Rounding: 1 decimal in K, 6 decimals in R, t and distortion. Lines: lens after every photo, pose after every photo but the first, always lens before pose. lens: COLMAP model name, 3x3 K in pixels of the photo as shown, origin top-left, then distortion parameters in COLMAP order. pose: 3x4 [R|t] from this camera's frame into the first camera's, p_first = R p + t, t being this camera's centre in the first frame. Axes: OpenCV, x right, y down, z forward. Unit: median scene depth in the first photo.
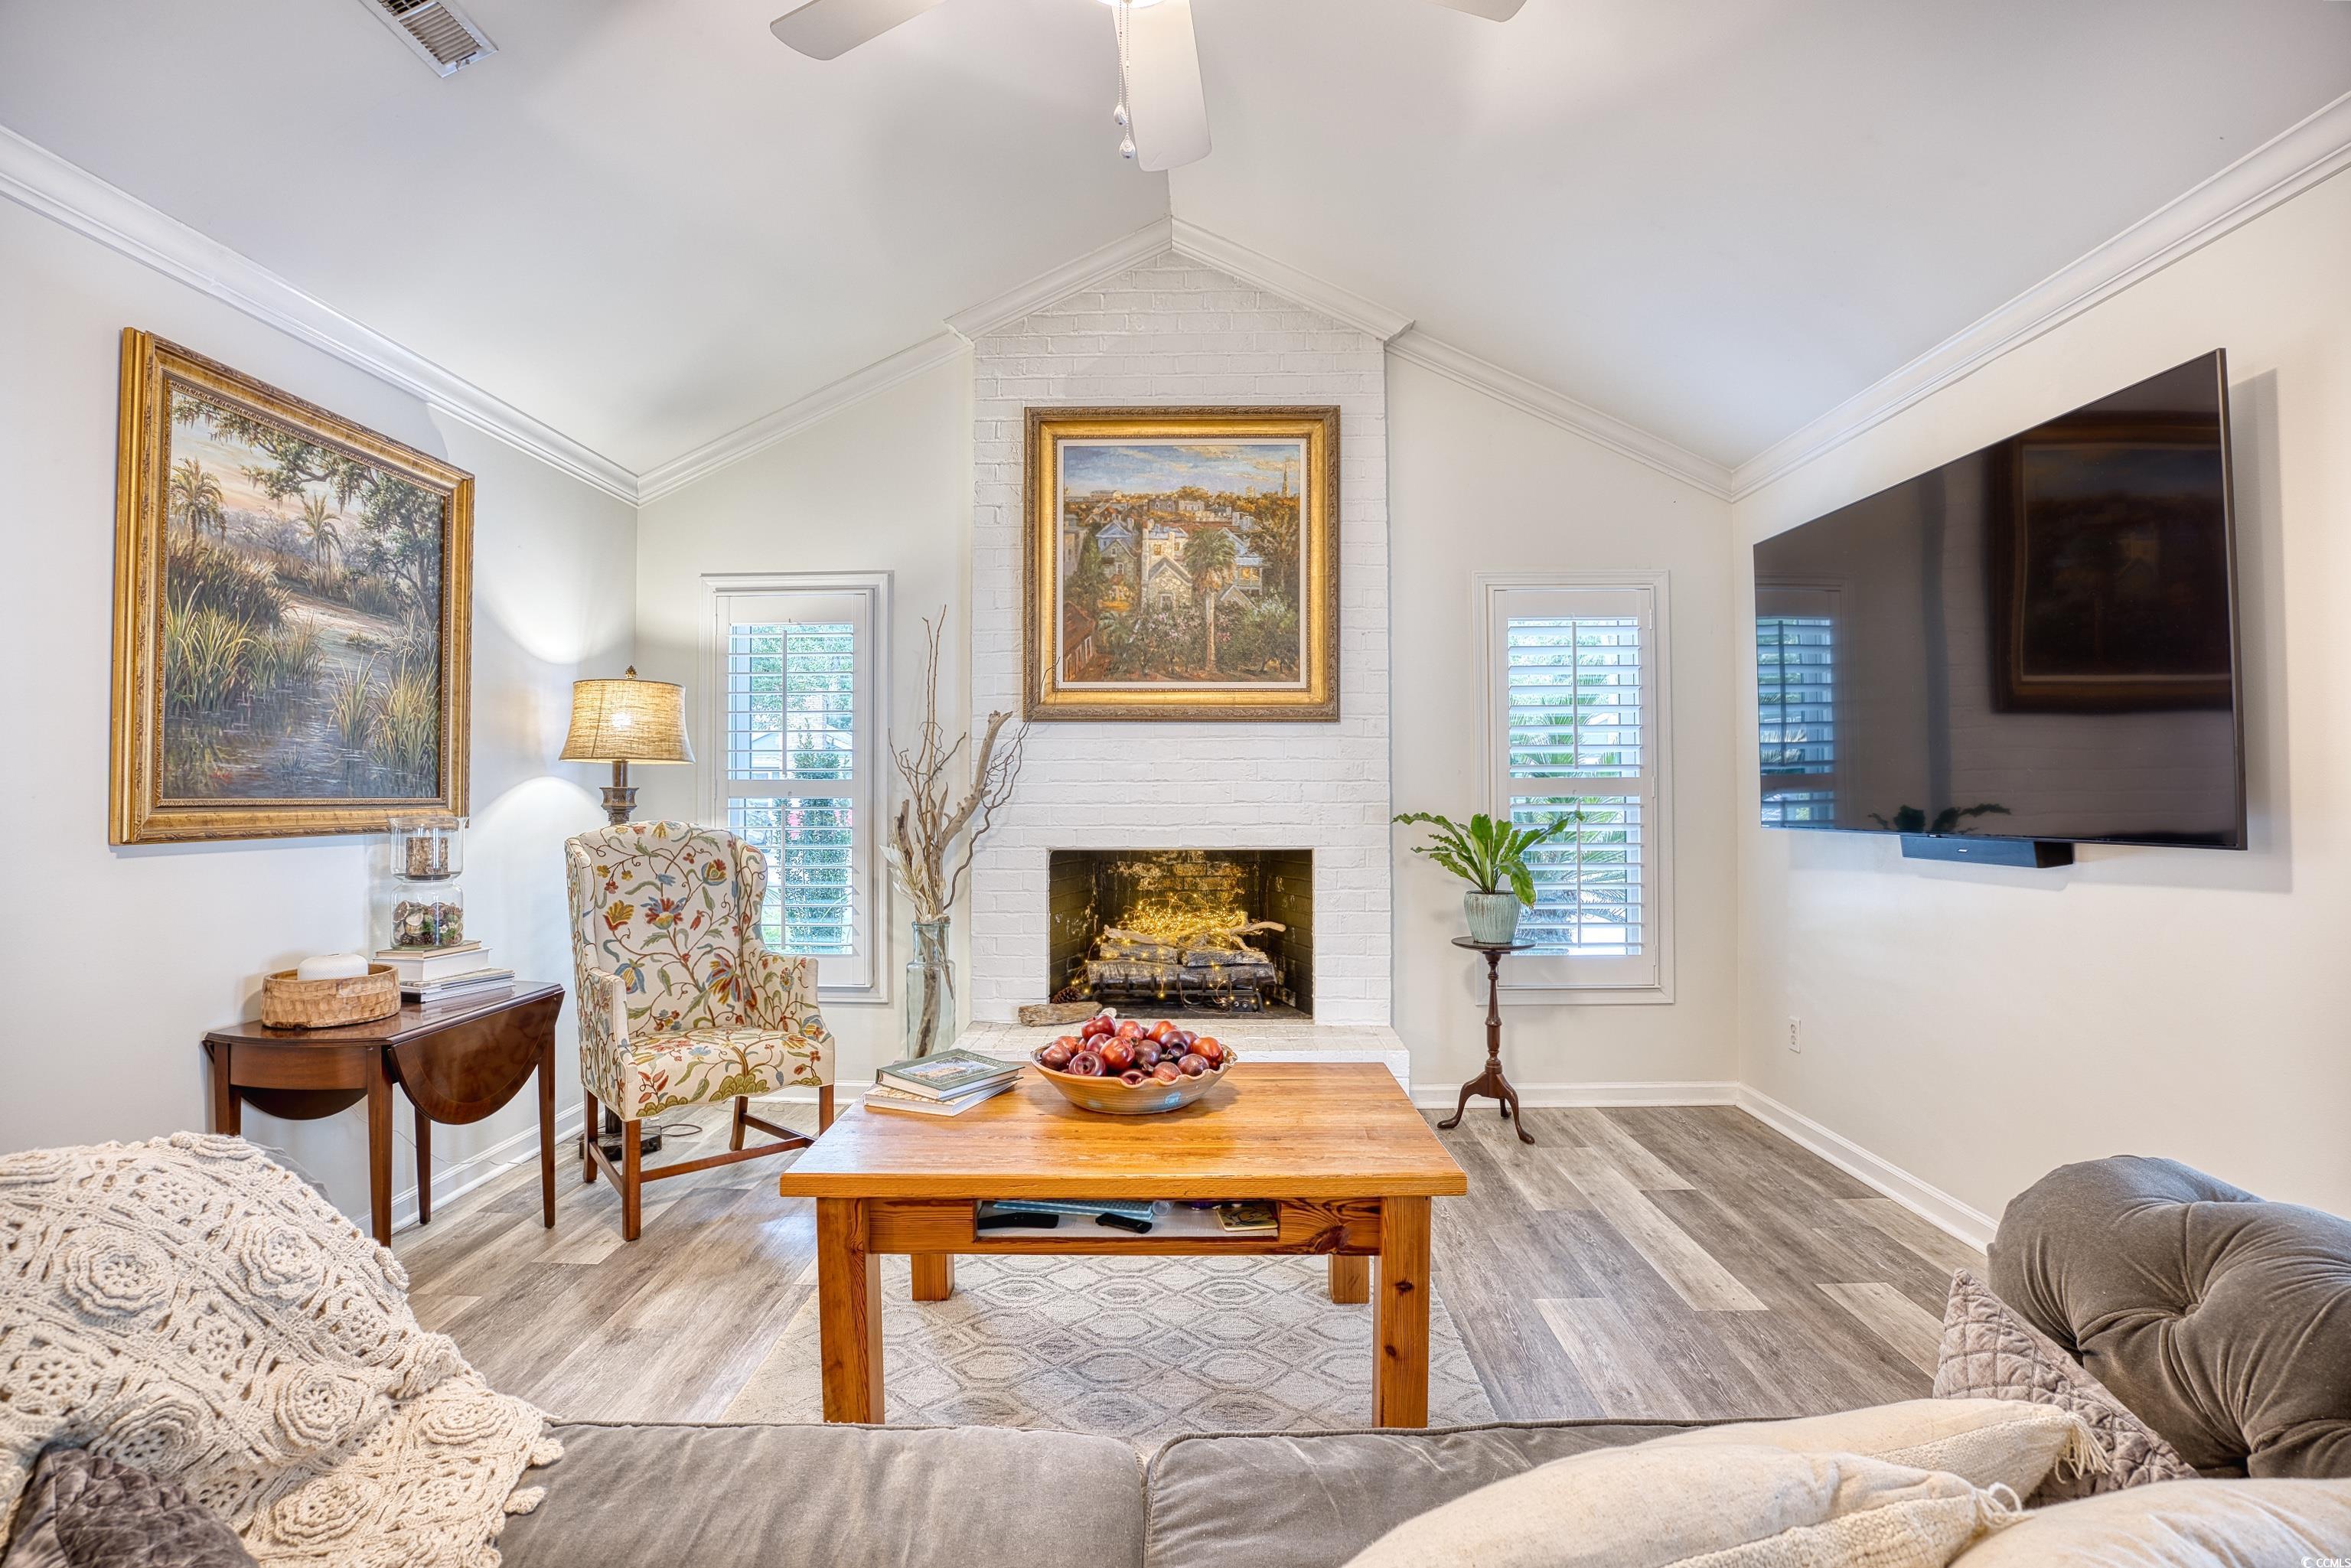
lens RADIAL K [[1112.3, 0, 1177.1], [0, 1112.3, 773.9], [0, 0, 1]] dist [-0.064804, 0.017503]
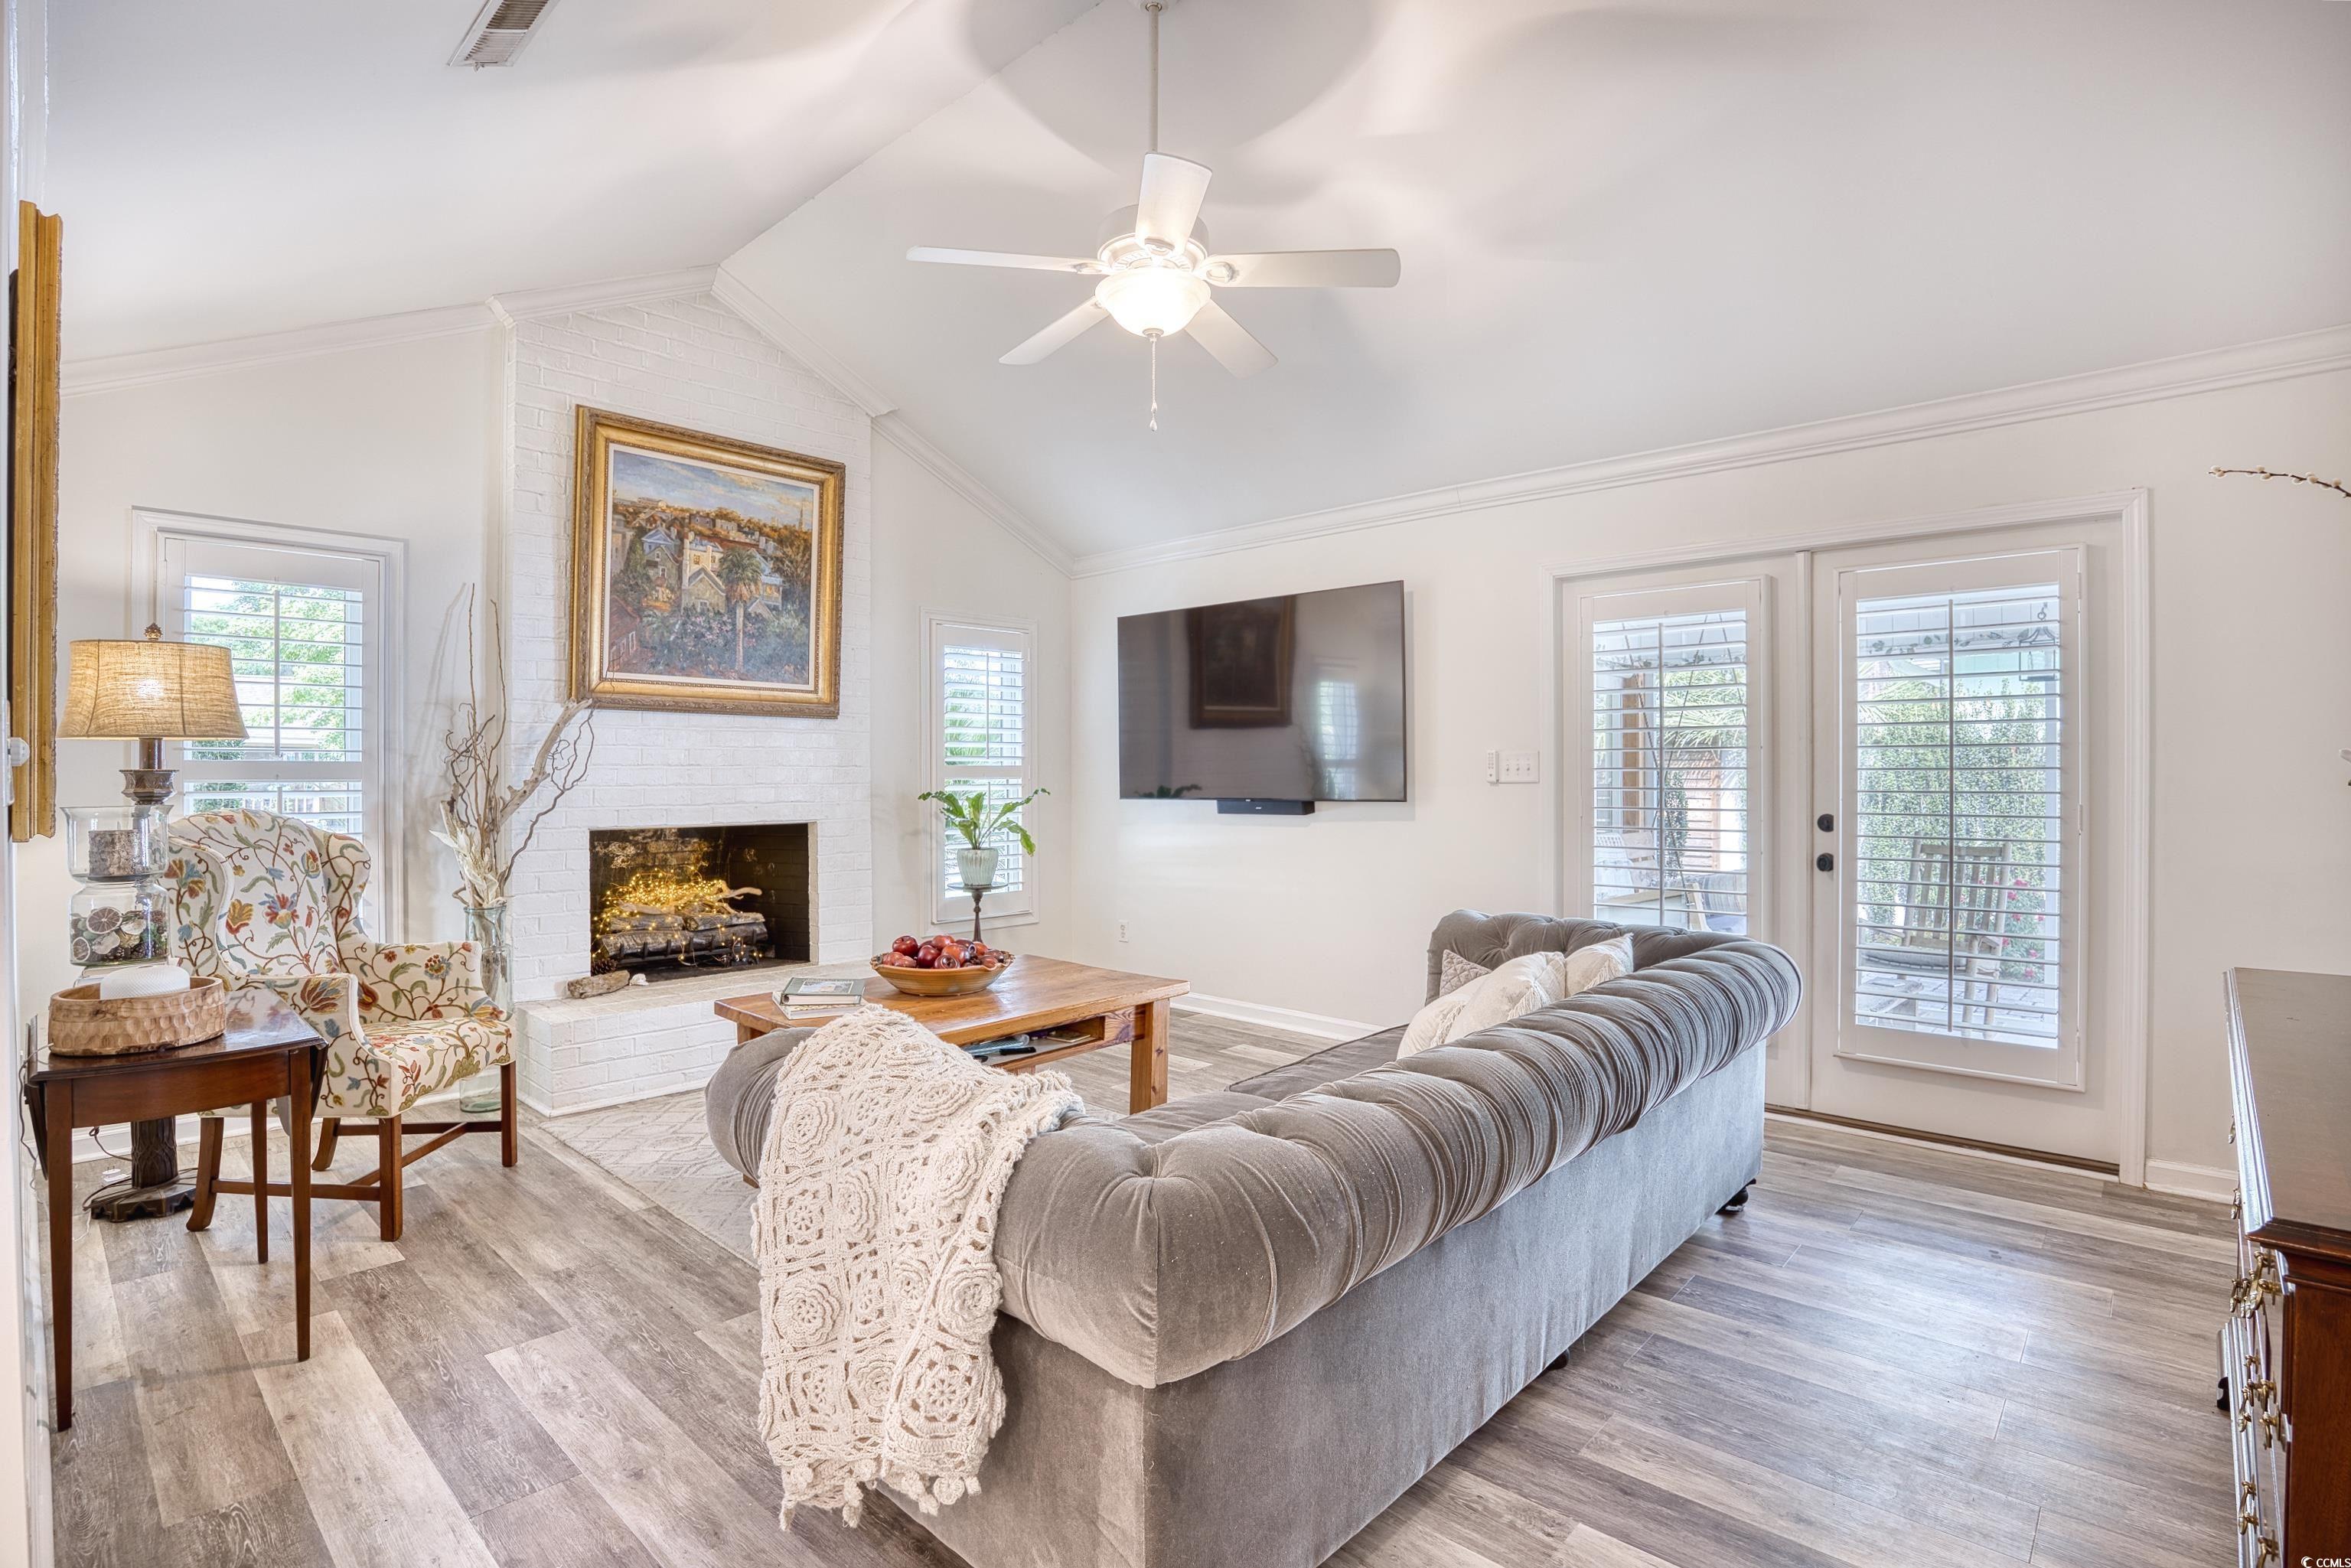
lens RADIAL K [[1128.2, 0, 1181.2], [0, 1128.2, 770.8], [0, 0, 1]] dist [-0.084569, 0.032620]
pose [[0.656403, 0.005016, 0.754394, -0.644915], [-0.015747, 0.999851, 0.007053, -0.005116], [-0.754246, -0.016509, 0.656384, -0.129974]]
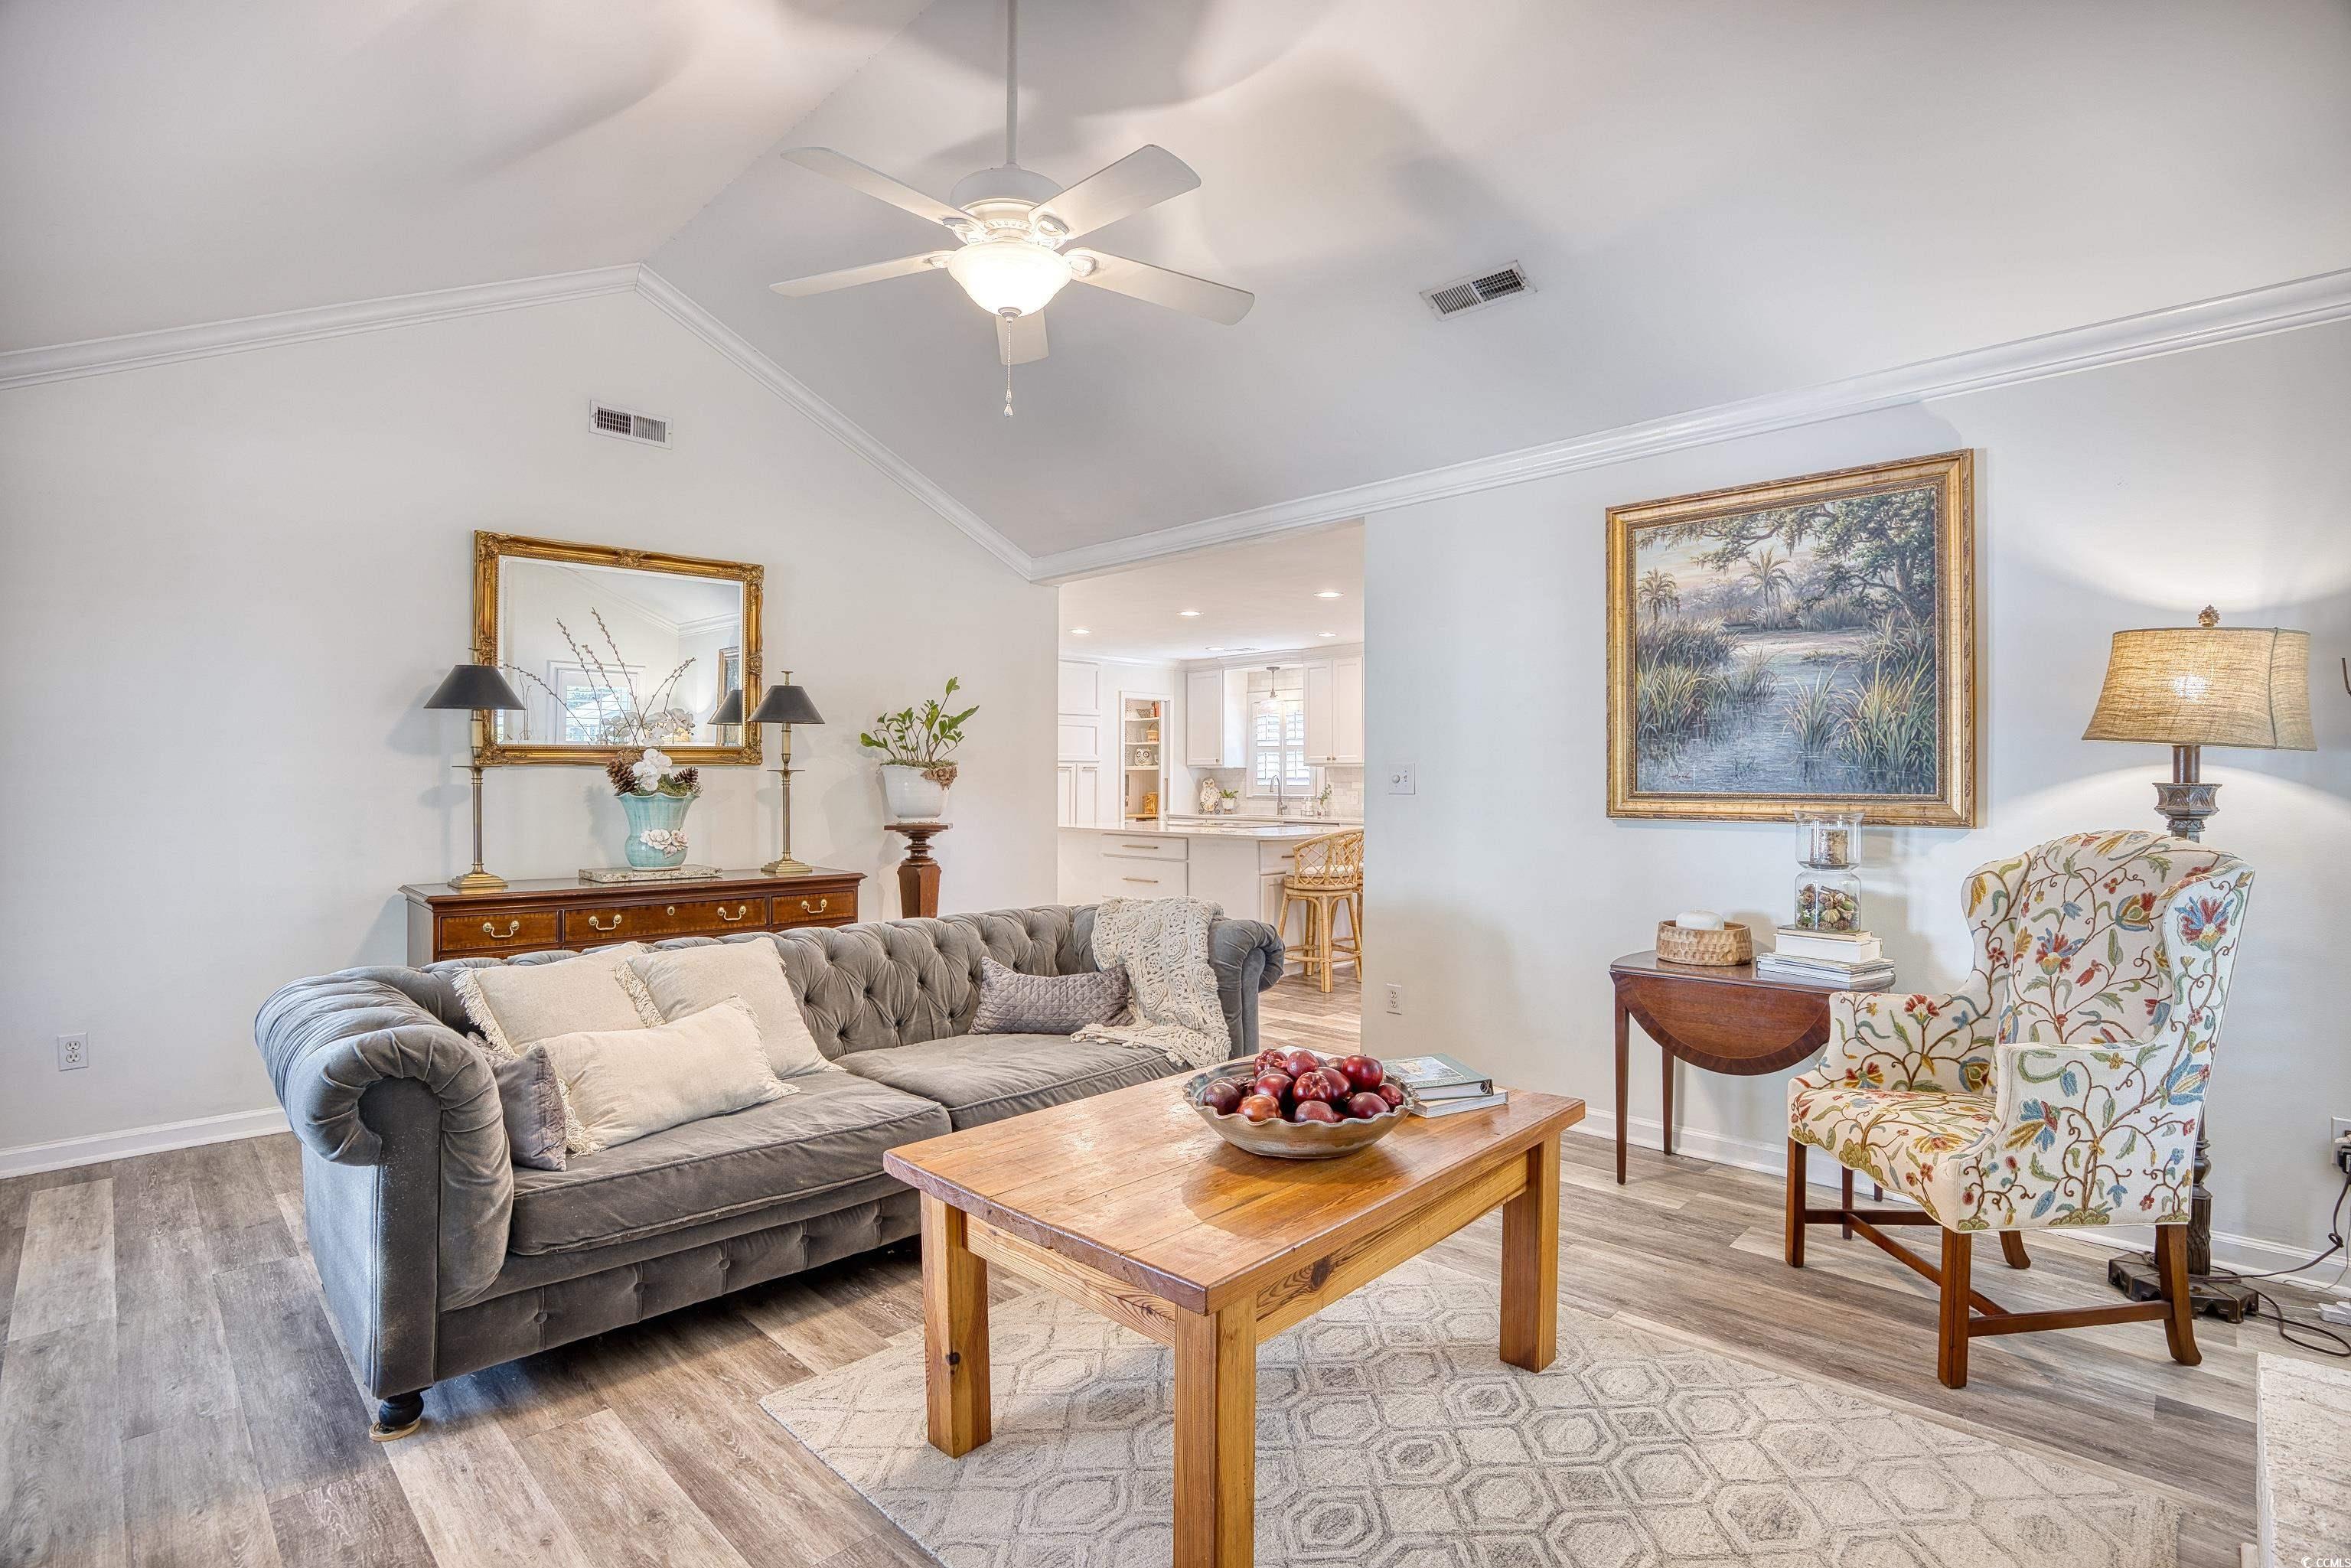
lens RADIAL K [[1112.3, 0, 1177.1], [0, 1112.3, 773.9], [0, 0, 1]] dist [-0.064804, 0.017503]
pose [[-0.685513, -0.002514, -0.728056, 0.460440], [0.013503, 0.999778, -0.016167, 0.009351], [0.727935, -0.020913, -0.685327, 1.056916]]
